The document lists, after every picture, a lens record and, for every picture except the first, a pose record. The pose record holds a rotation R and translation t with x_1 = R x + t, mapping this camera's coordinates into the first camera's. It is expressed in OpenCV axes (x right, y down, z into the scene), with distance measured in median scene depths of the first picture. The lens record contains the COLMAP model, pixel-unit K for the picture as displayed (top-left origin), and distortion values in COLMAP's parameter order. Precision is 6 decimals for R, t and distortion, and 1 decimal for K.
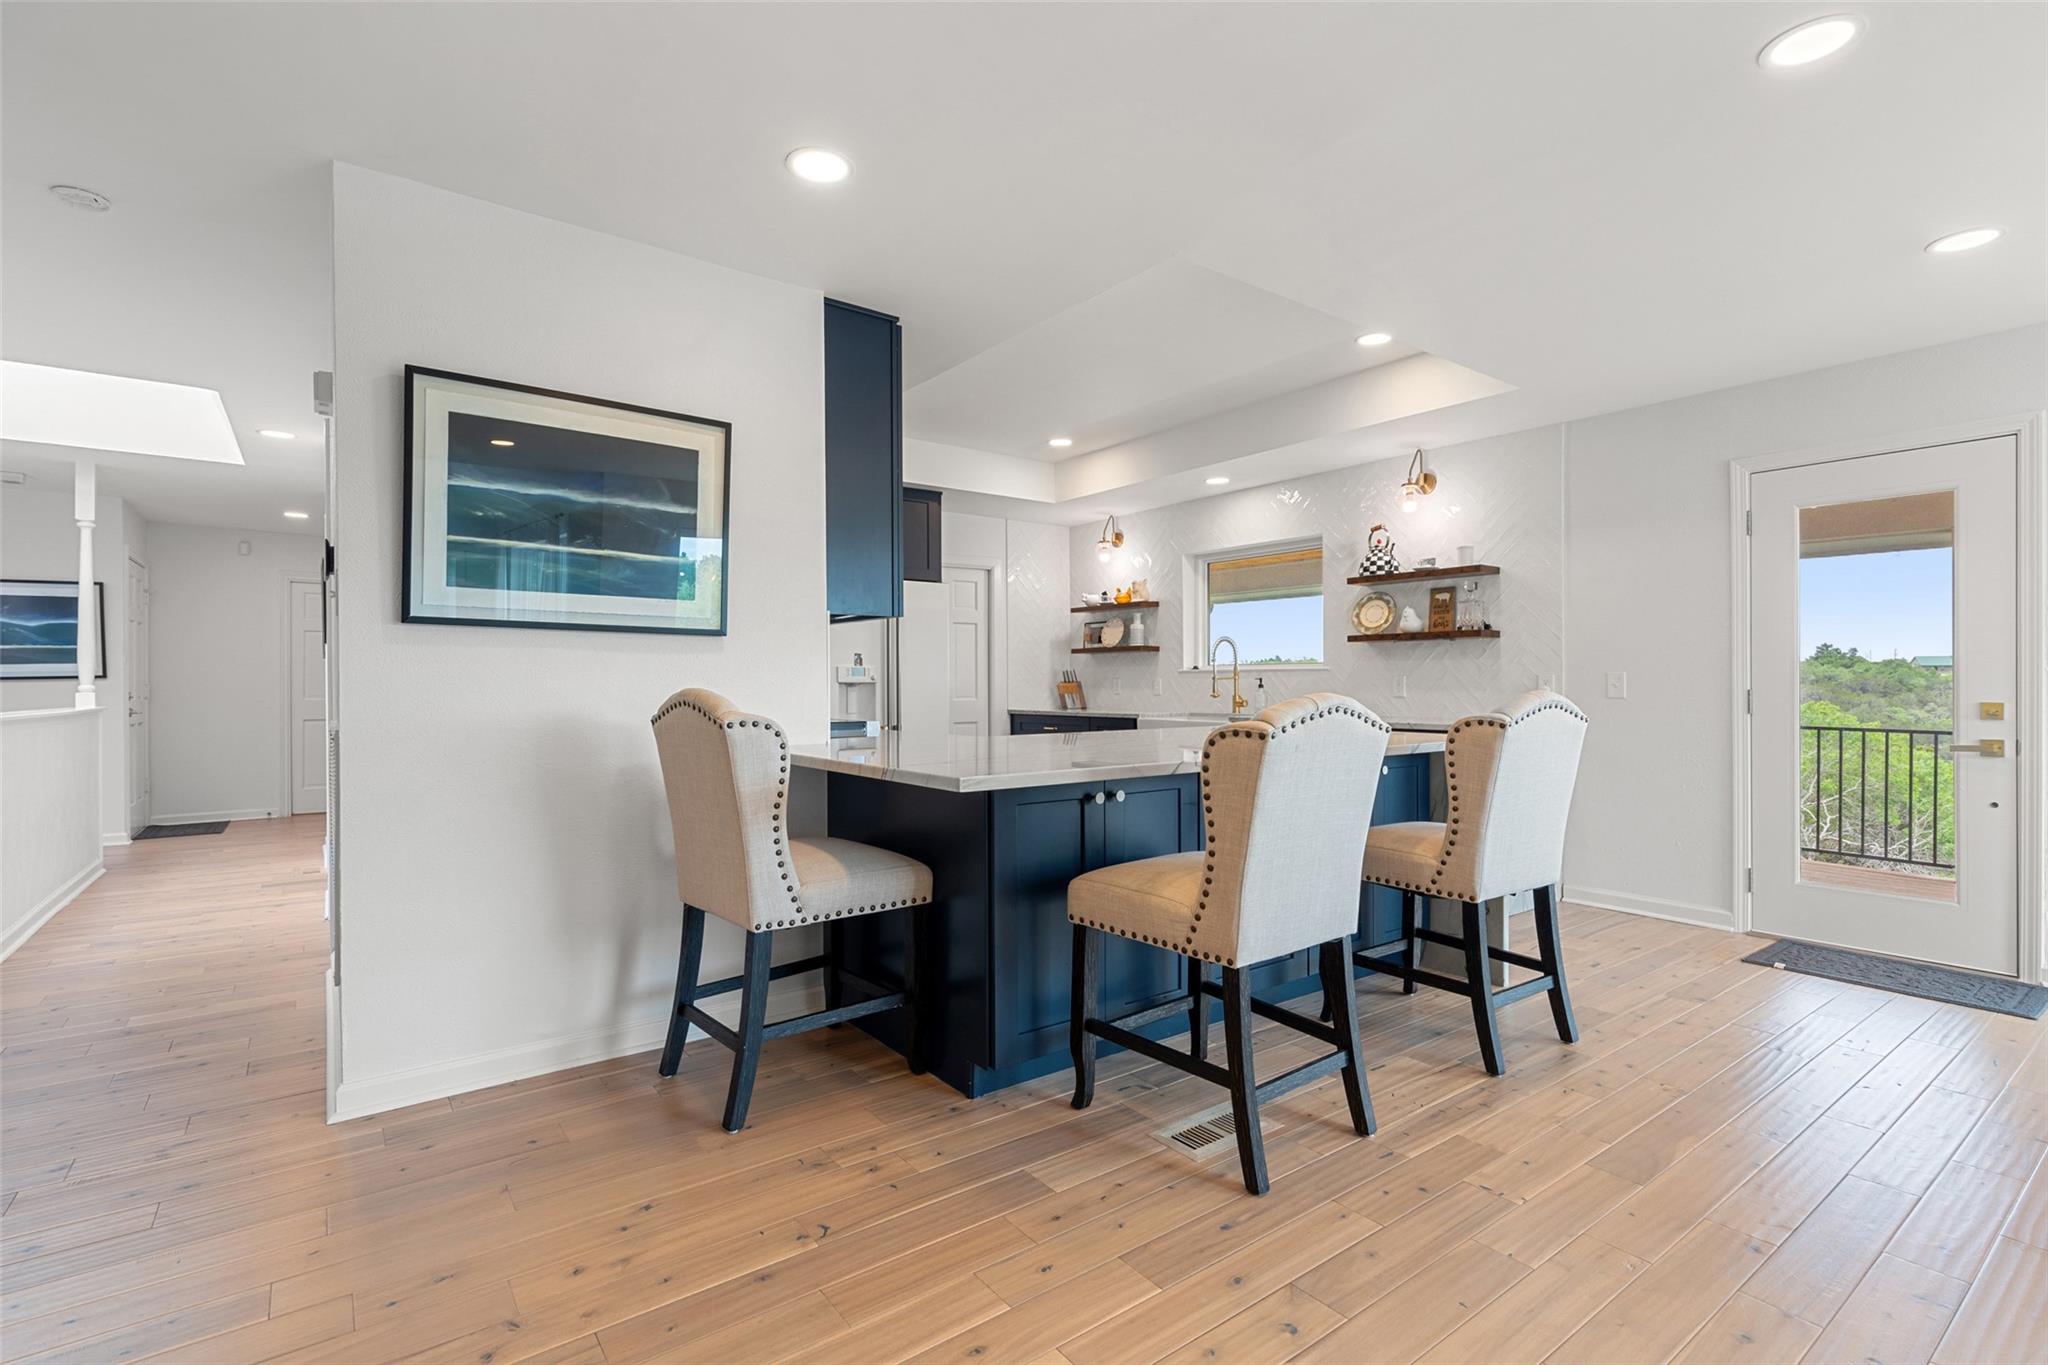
lens RADIAL K [[943.2, 0, 1016.3], [0, 943.2, 684.0], [0, 0, 1]] dist [0.000694, 0.000799]
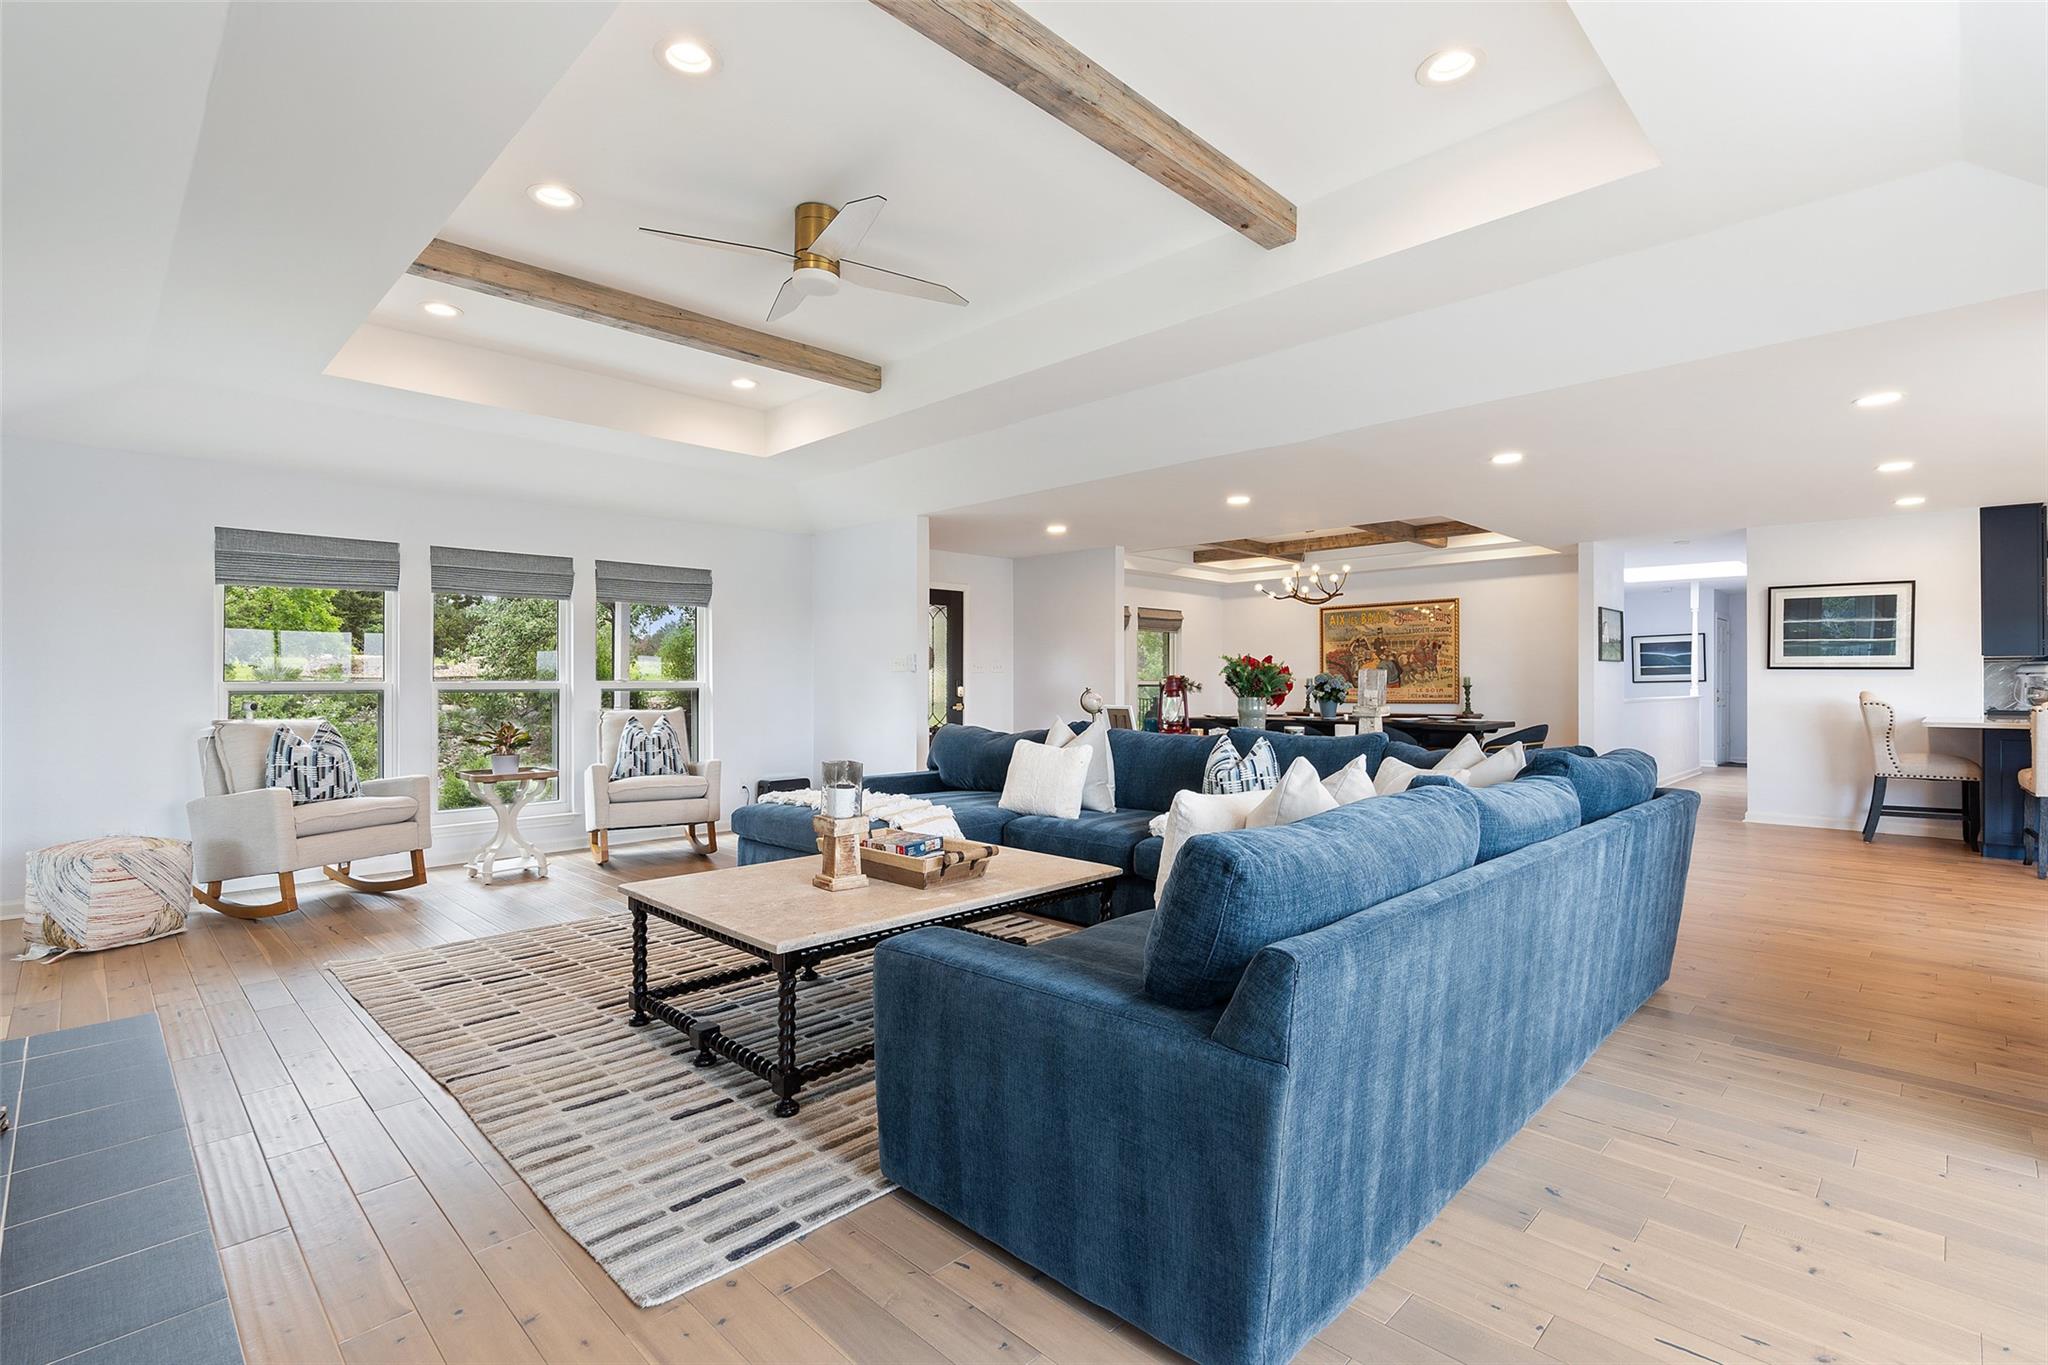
lens RADIAL K [[943.2, 0, 1016.3], [0, 943.2, 684.0], [0, 0, 1]] dist [0.000694, 0.000799]
pose [[0.151562, 0.005833, -0.988431, 1.751696], [0.001072, 0.999981, 0.006065, -0.031575], [0.988447, -0.001979, 0.151553, -1.641833]]
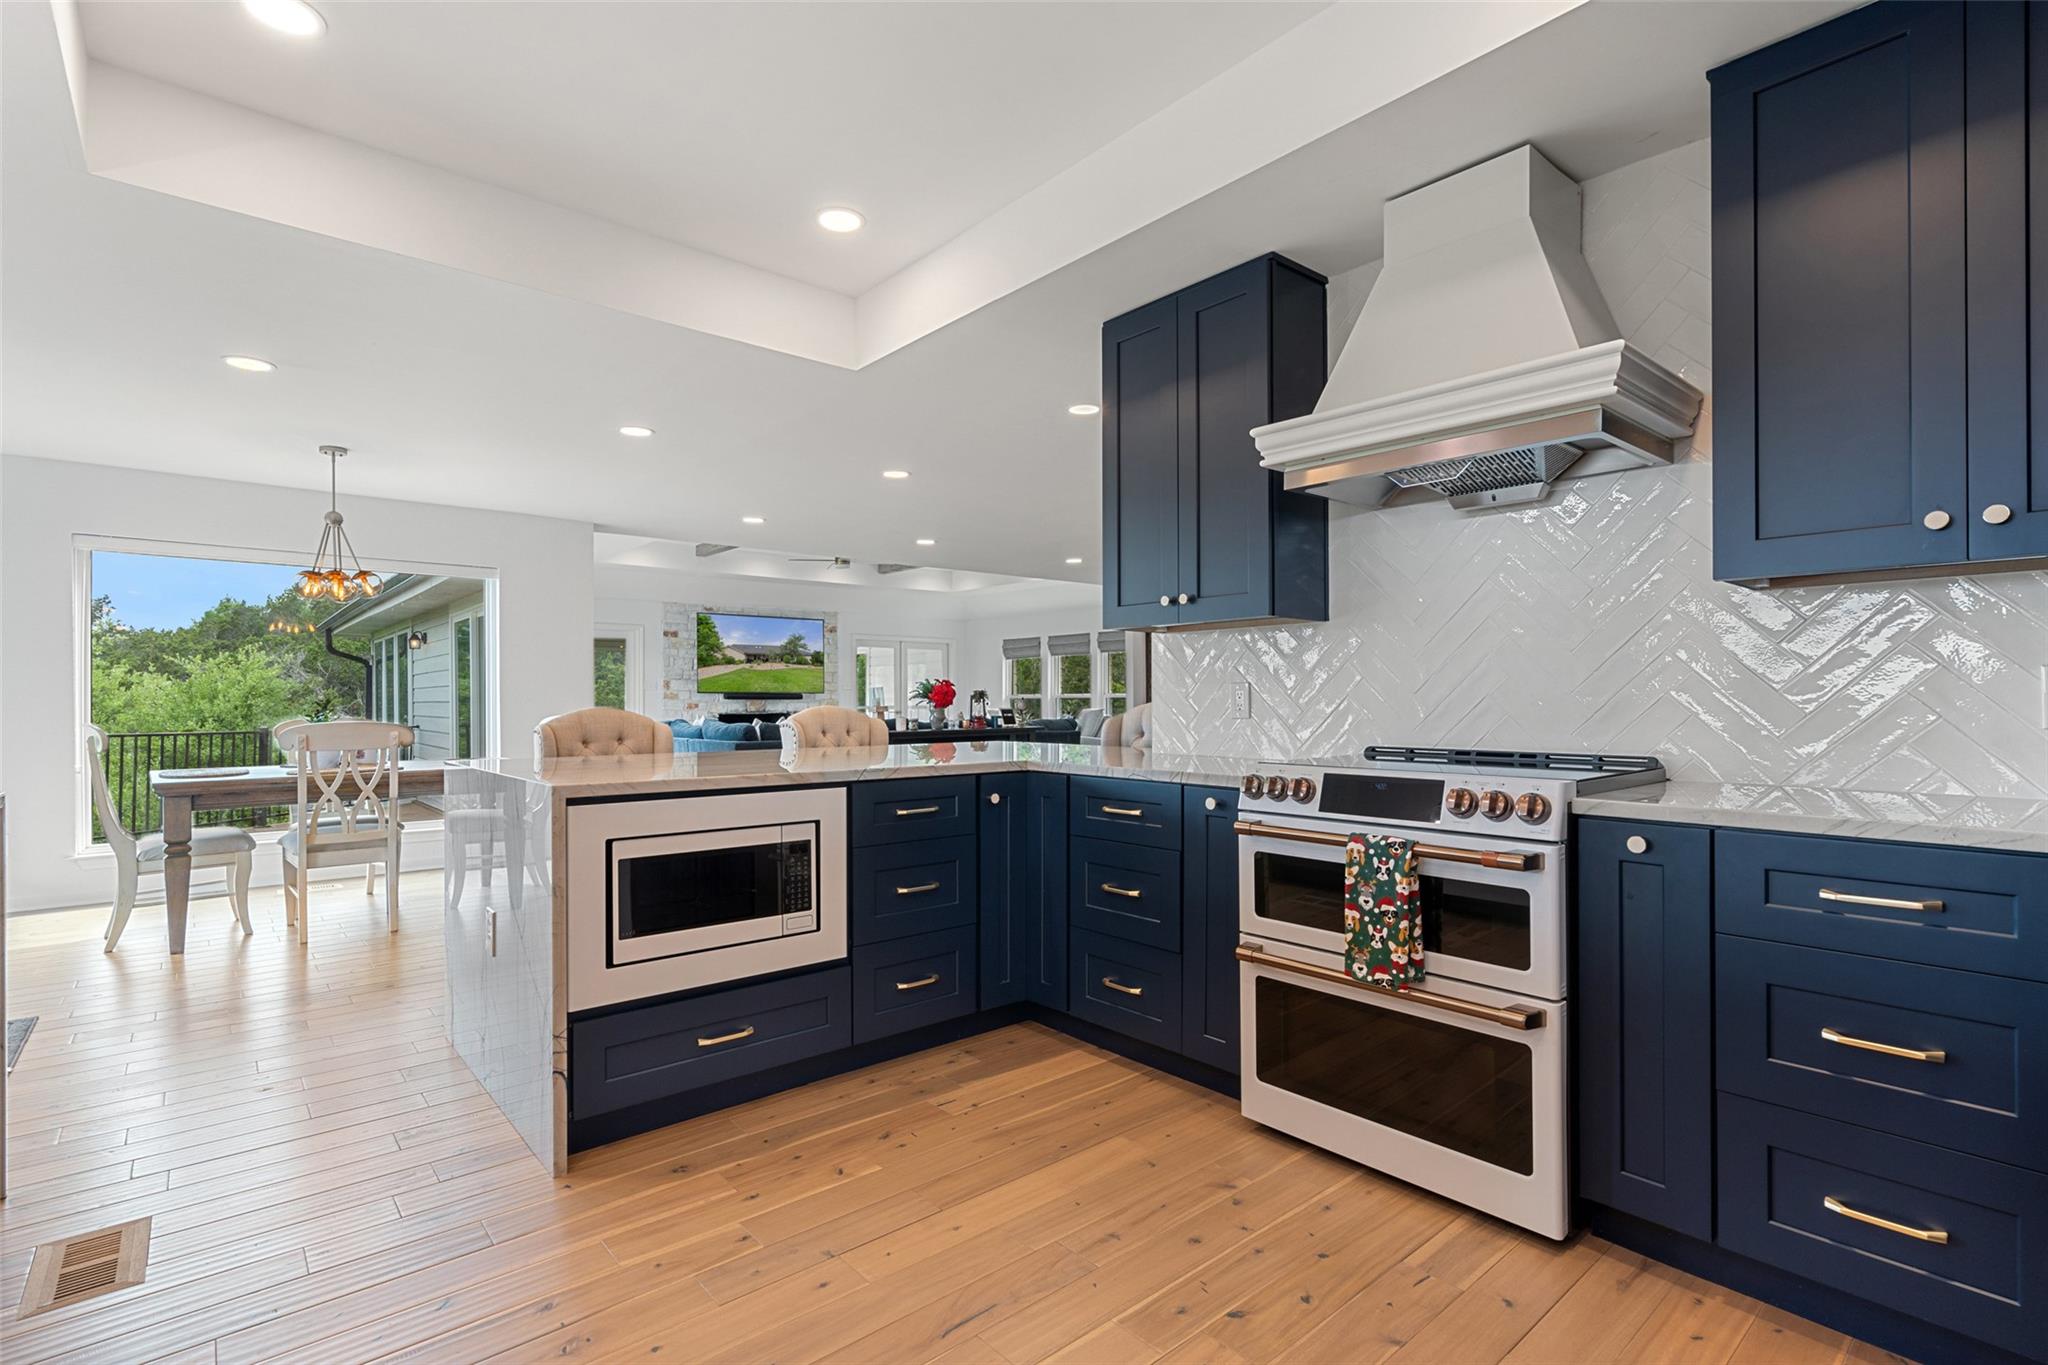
lens RADIAL K [[958.0, 0, 1007.3], [0, 958.0, 695.8], [0, 0, 1]] dist [-0.000732, 0.000848]
pose [[-0.997682, 0.003689, -0.067953, 0.045676], [0.003937, 0.999986, -0.003505, -0.002829], [0.067939, -0.003764, -0.997682, 2.288092]]
